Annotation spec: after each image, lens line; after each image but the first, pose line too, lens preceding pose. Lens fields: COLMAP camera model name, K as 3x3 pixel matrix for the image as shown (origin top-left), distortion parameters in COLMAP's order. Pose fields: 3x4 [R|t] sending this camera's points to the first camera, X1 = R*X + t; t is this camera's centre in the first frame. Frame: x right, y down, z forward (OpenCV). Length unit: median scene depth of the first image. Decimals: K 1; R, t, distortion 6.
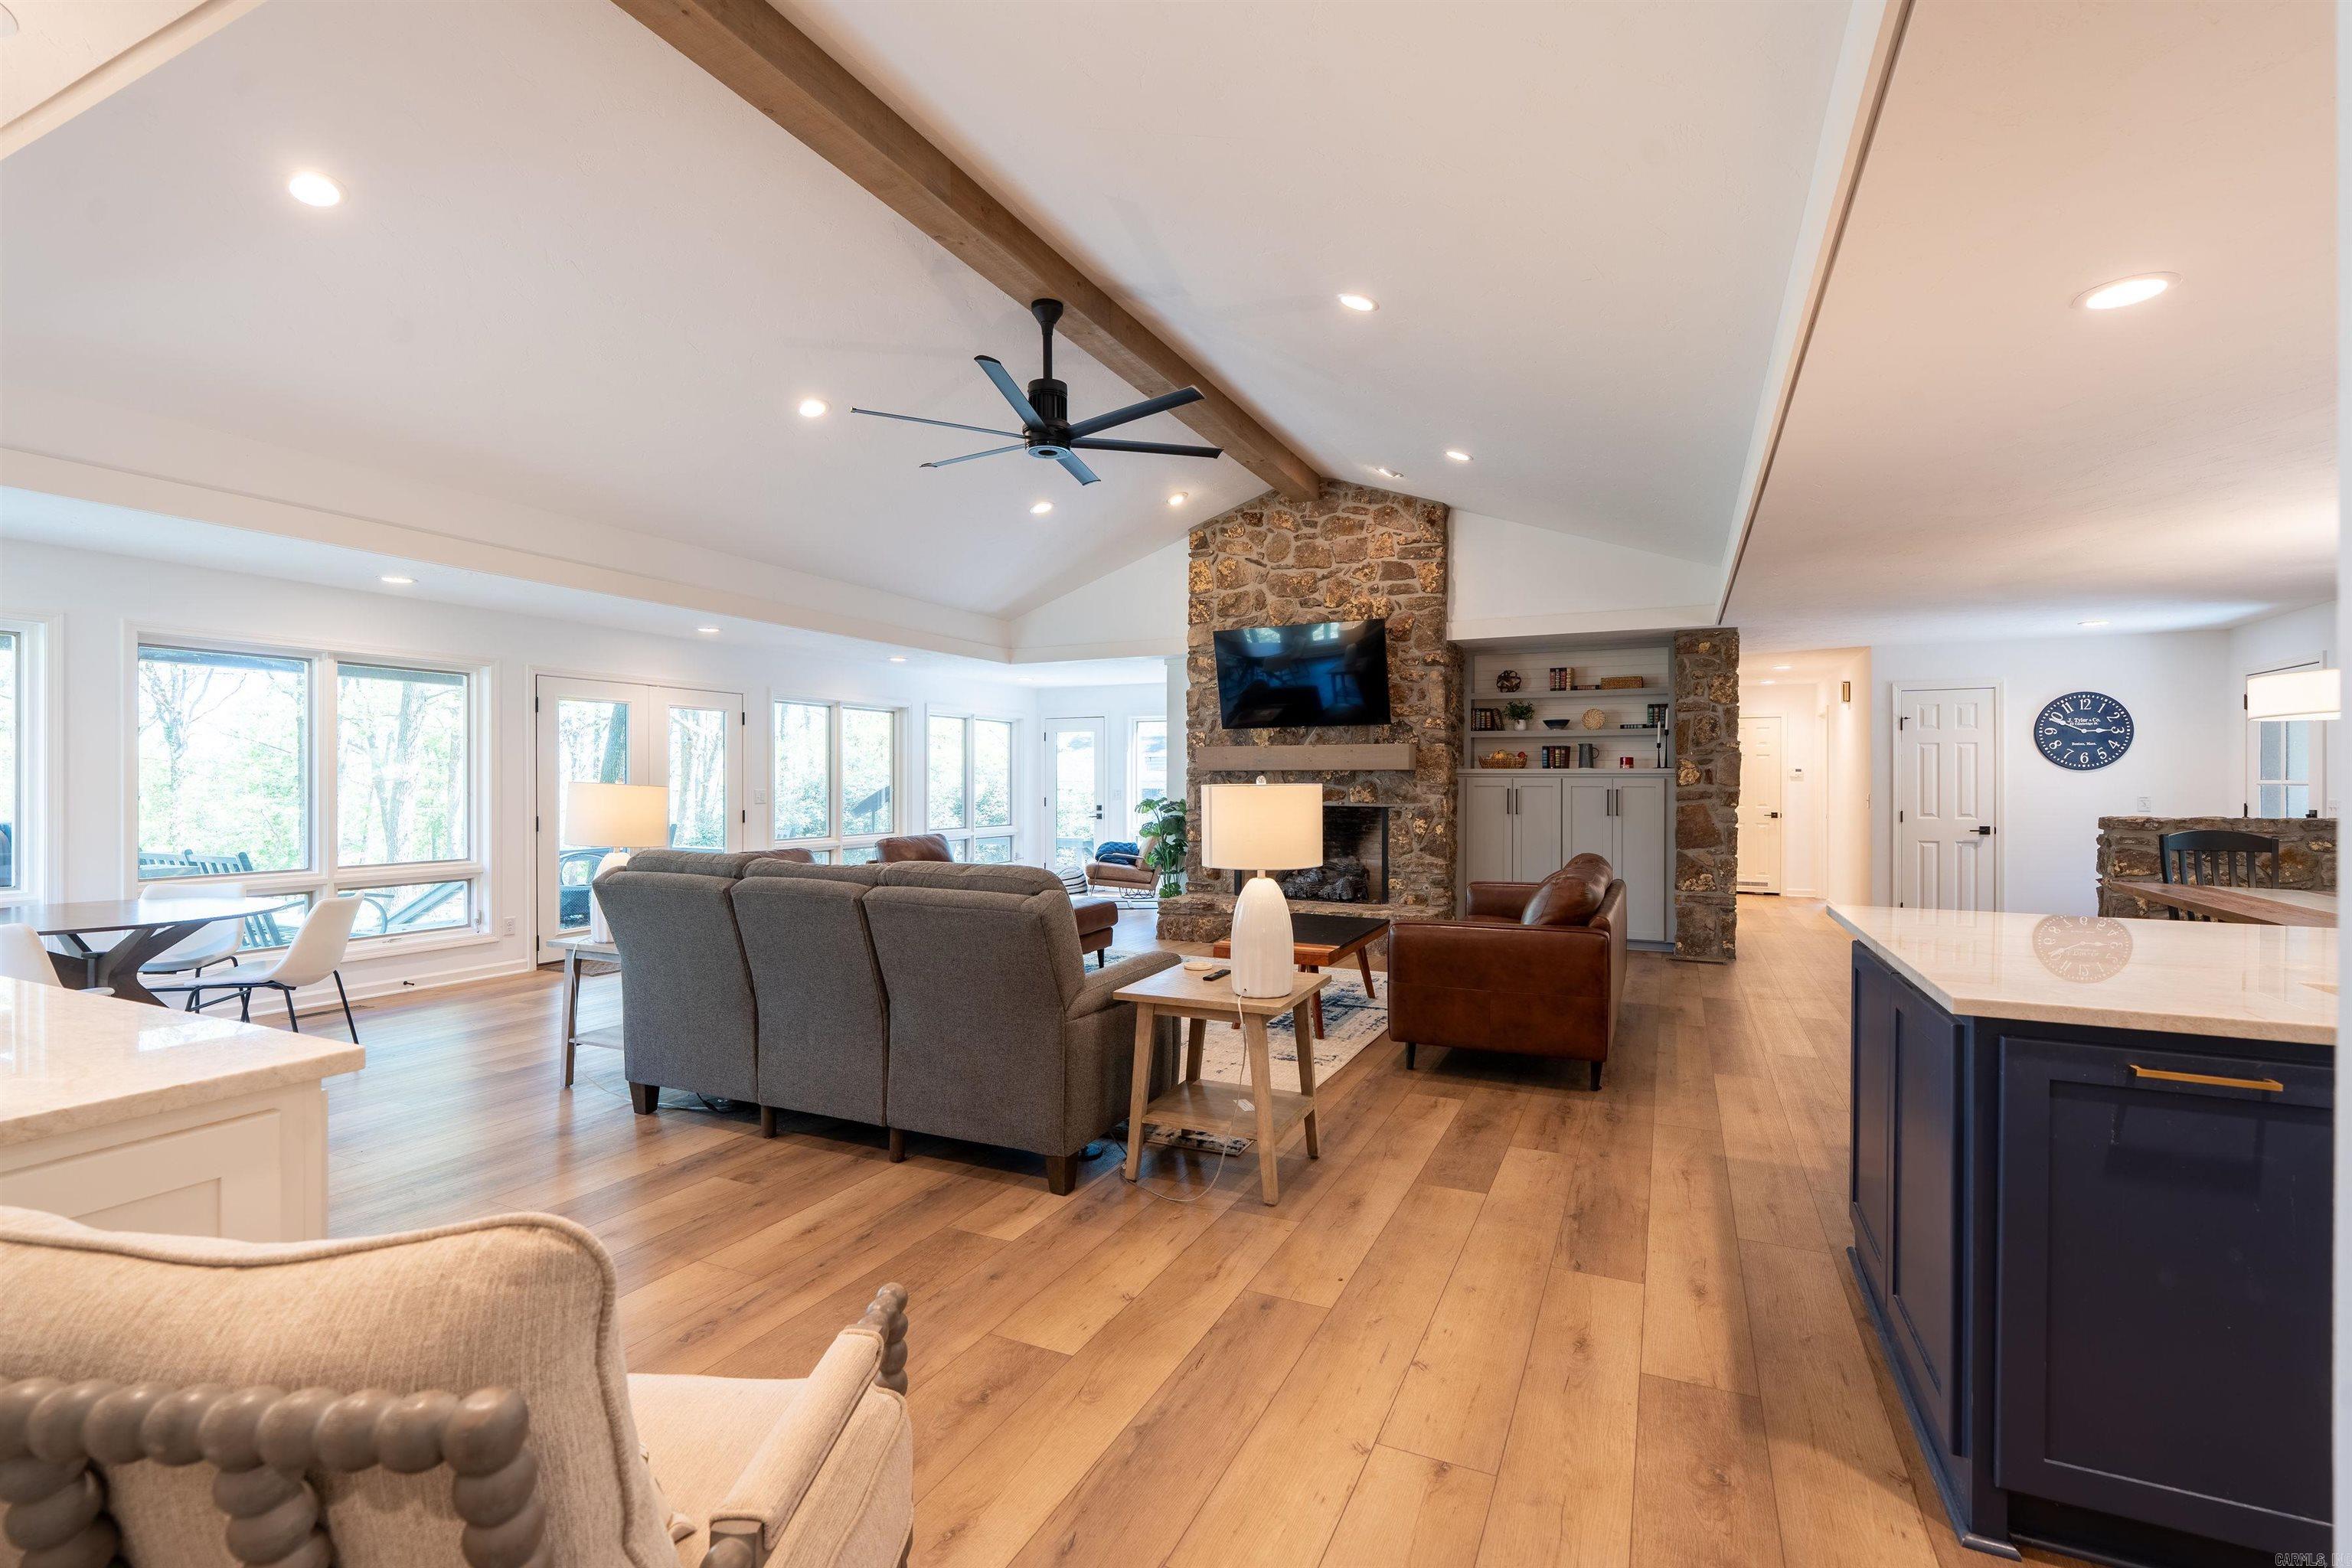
lens RADIAL K [[1051.7, 0, 1173.5], [0, 1051.7, 784.9], [0, 0, 1]] dist [-0.006839, 0.002180]
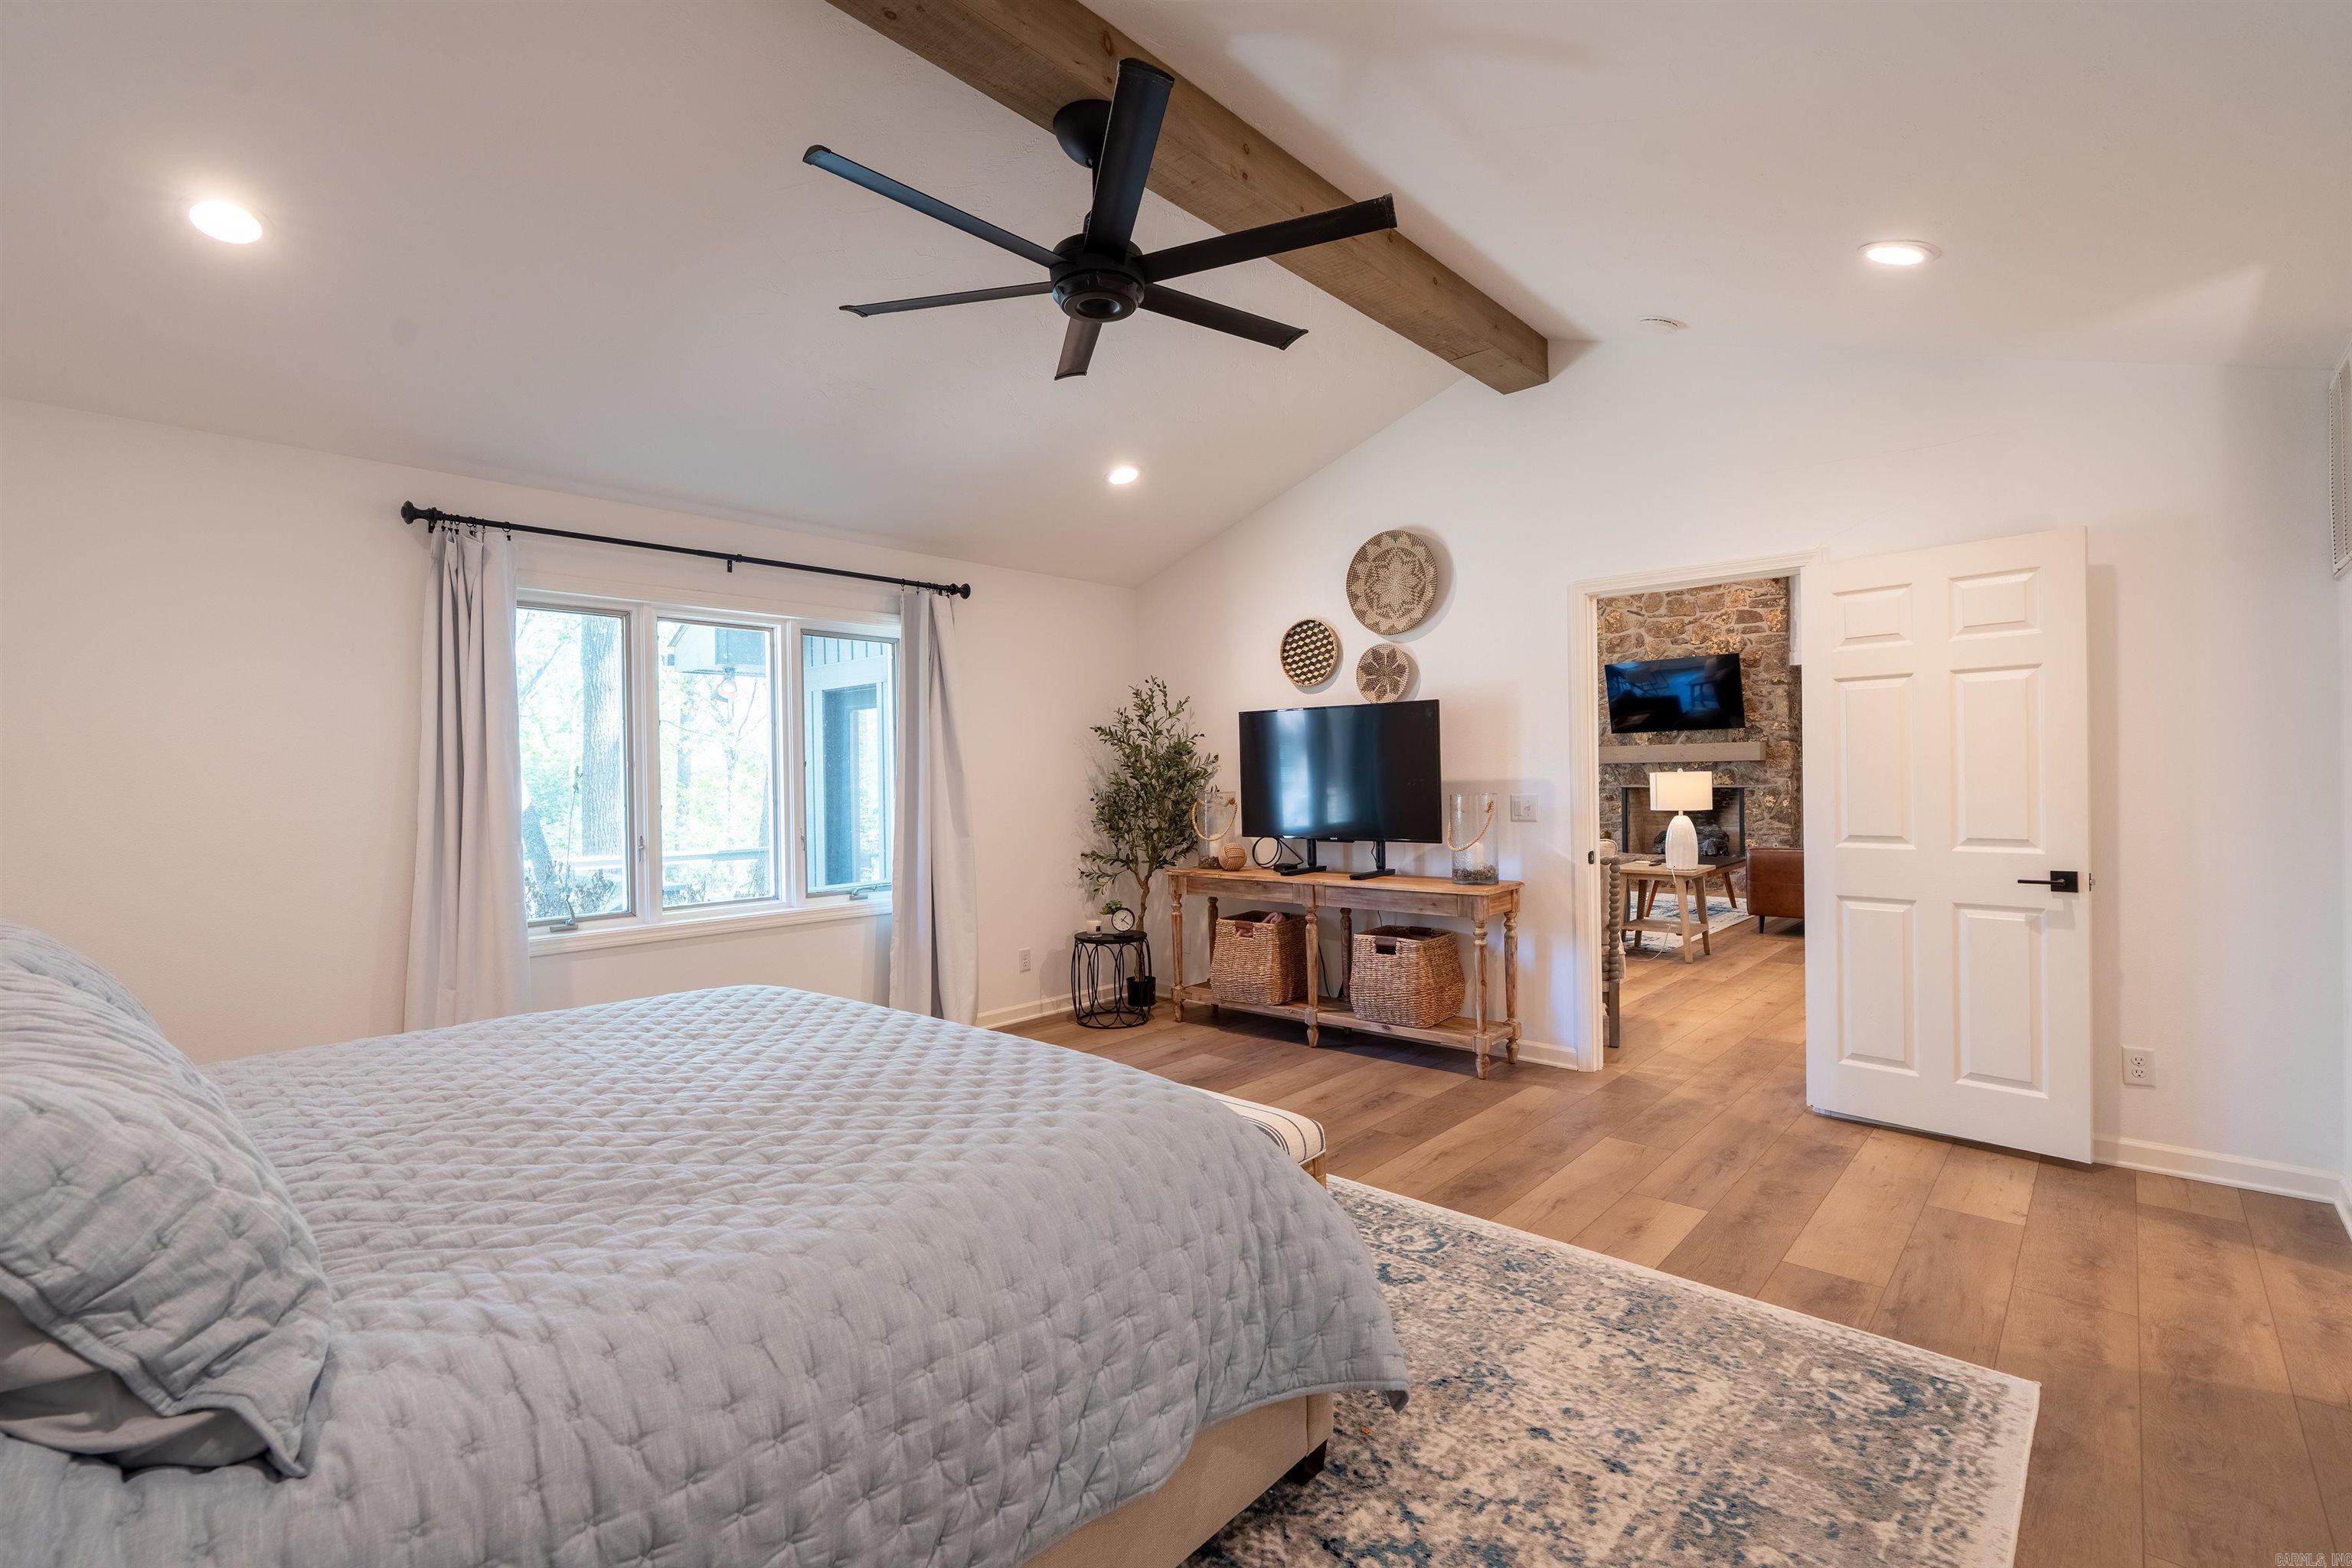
lens RADIAL K [[1051.7, 0, 1173.5], [0, 1051.7, 784.9], [0, 0, 1]] dist [-0.006839, 0.002180]
pose [[0.957795, -0.013404, -0.287141, -0.118034], [0.014624, 0.999891, 0.002106, 0.003784], [0.287081, -0.006217, 0.957886, -0.538313]]
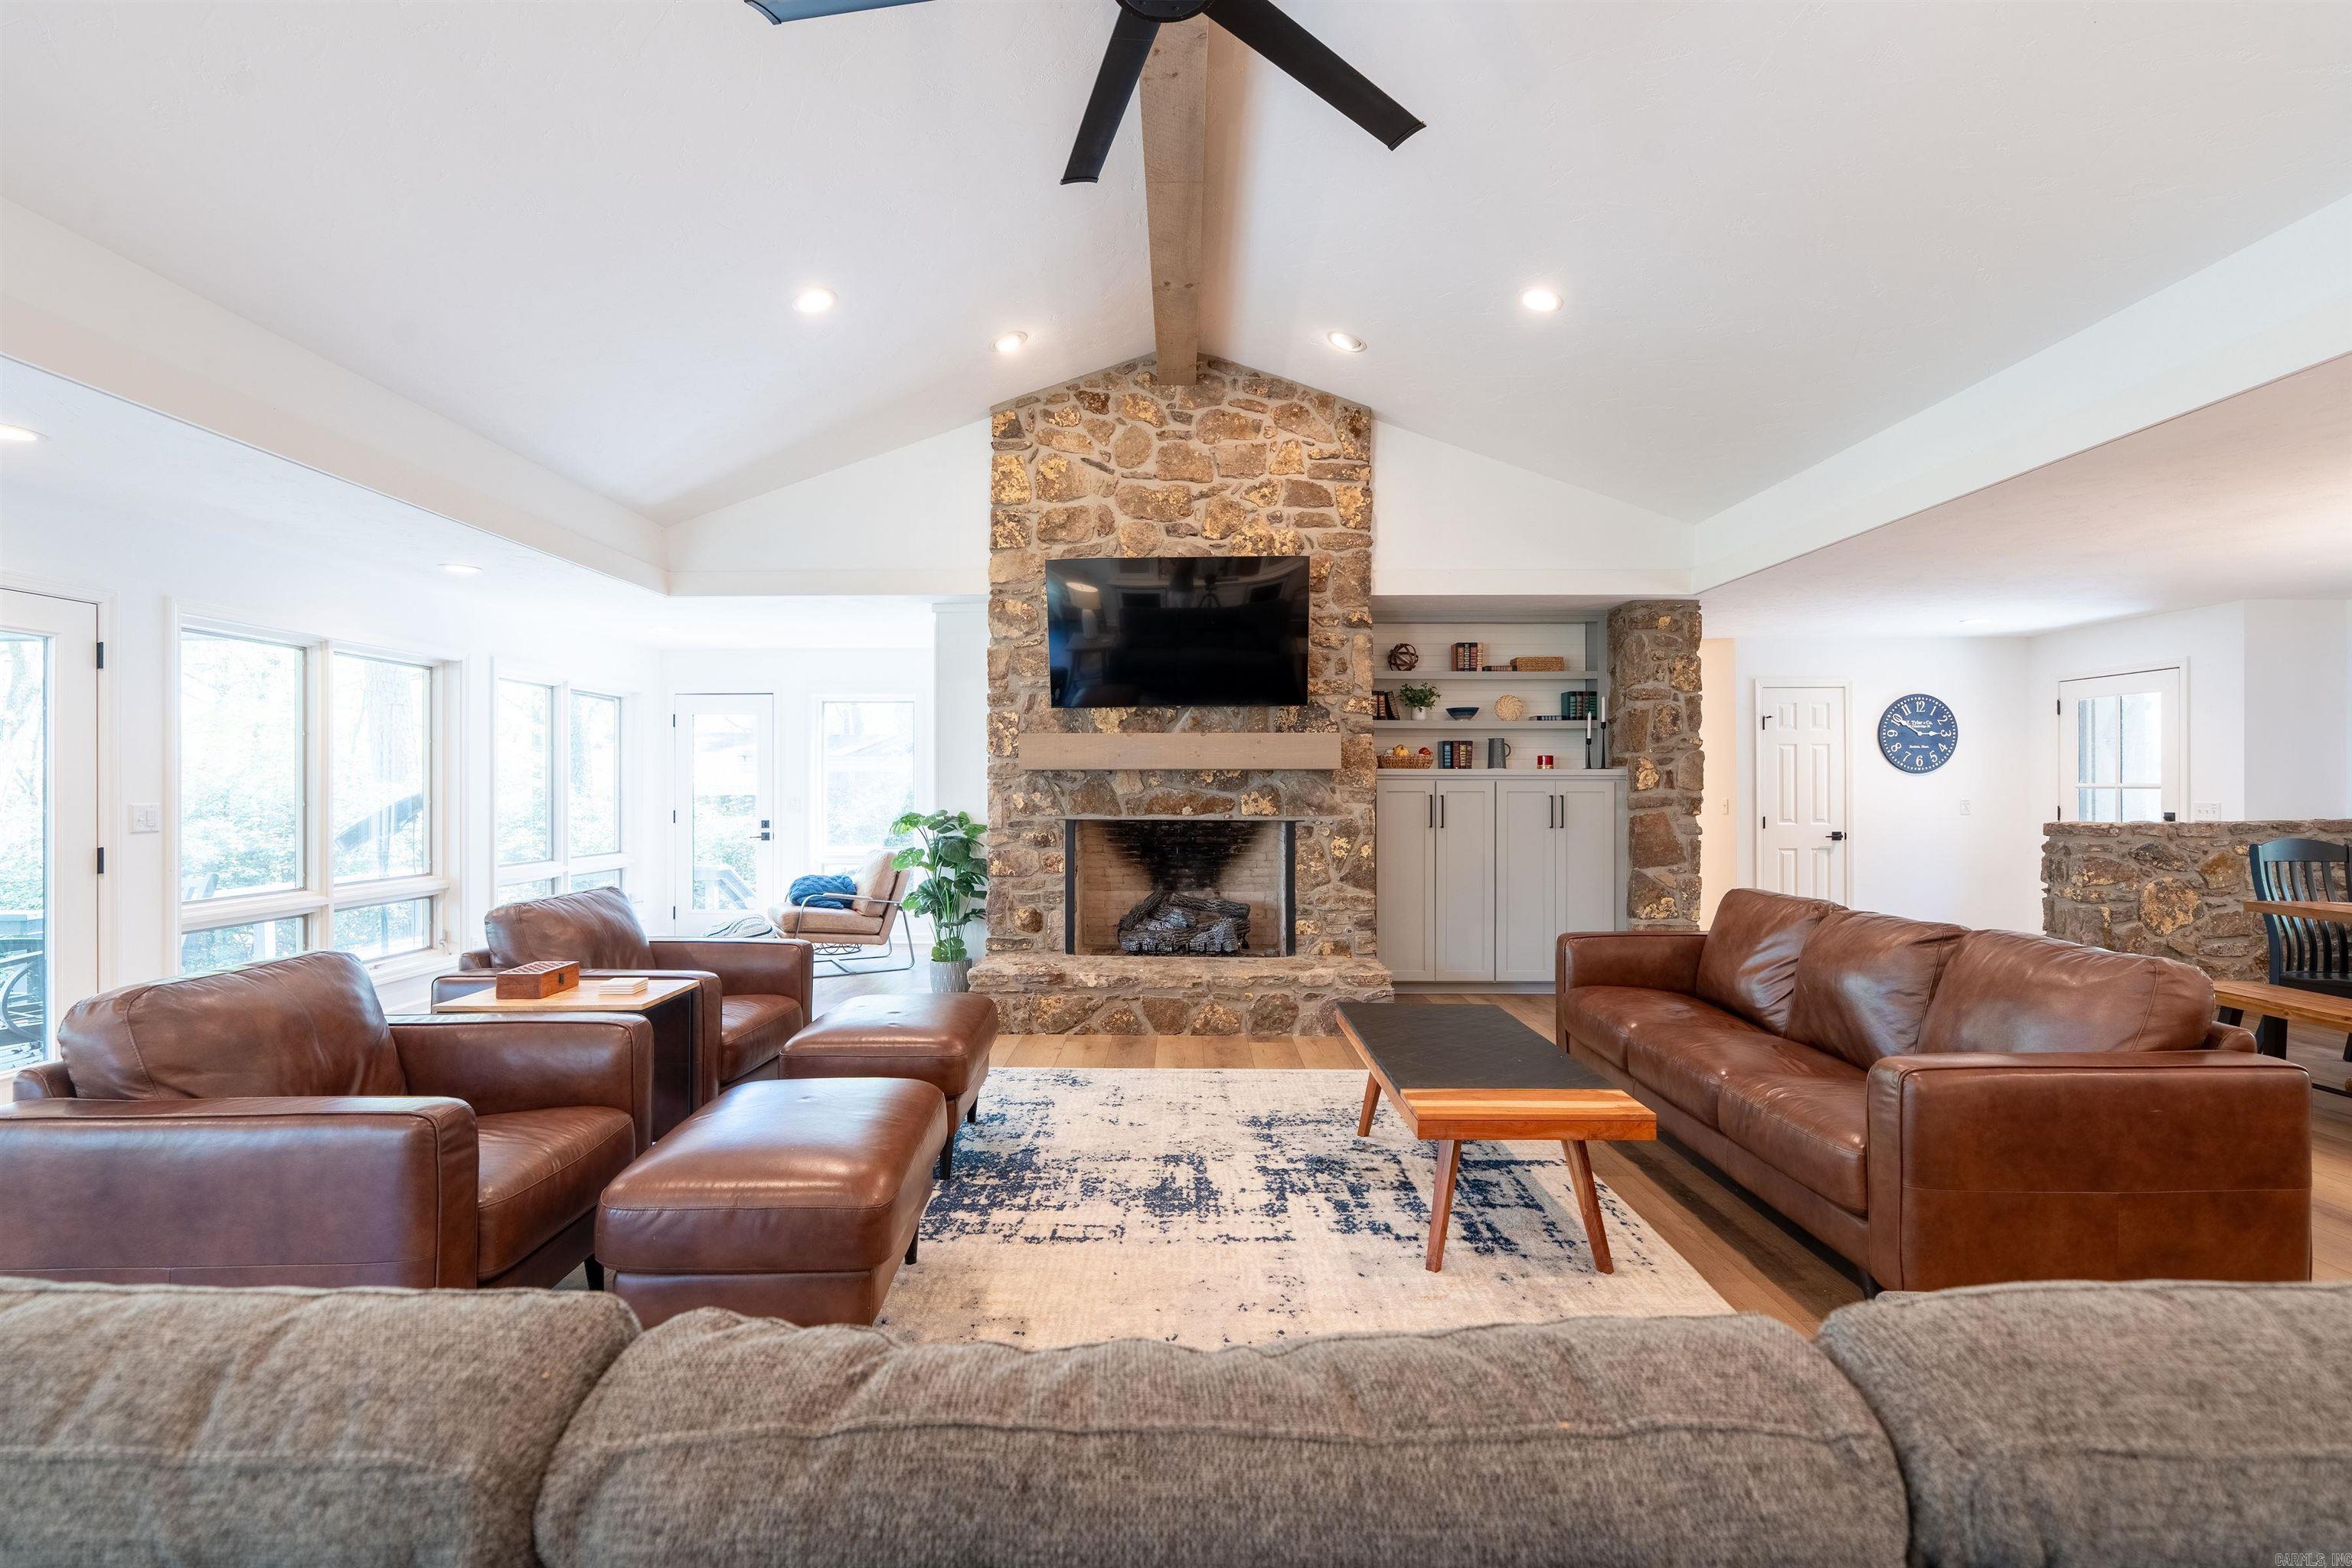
lens RADIAL K [[1051.7, 0, 1173.5], [0, 1051.7, 784.9], [0, 0, 1]] dist [-0.006839, 0.002180]
pose [[0.907369, -0.000880, 0.420335, -0.174714], [0.002333, 0.999993, -0.002942, -0.001789], [-0.420329, 0.003650, 0.907364, 0.380782]]
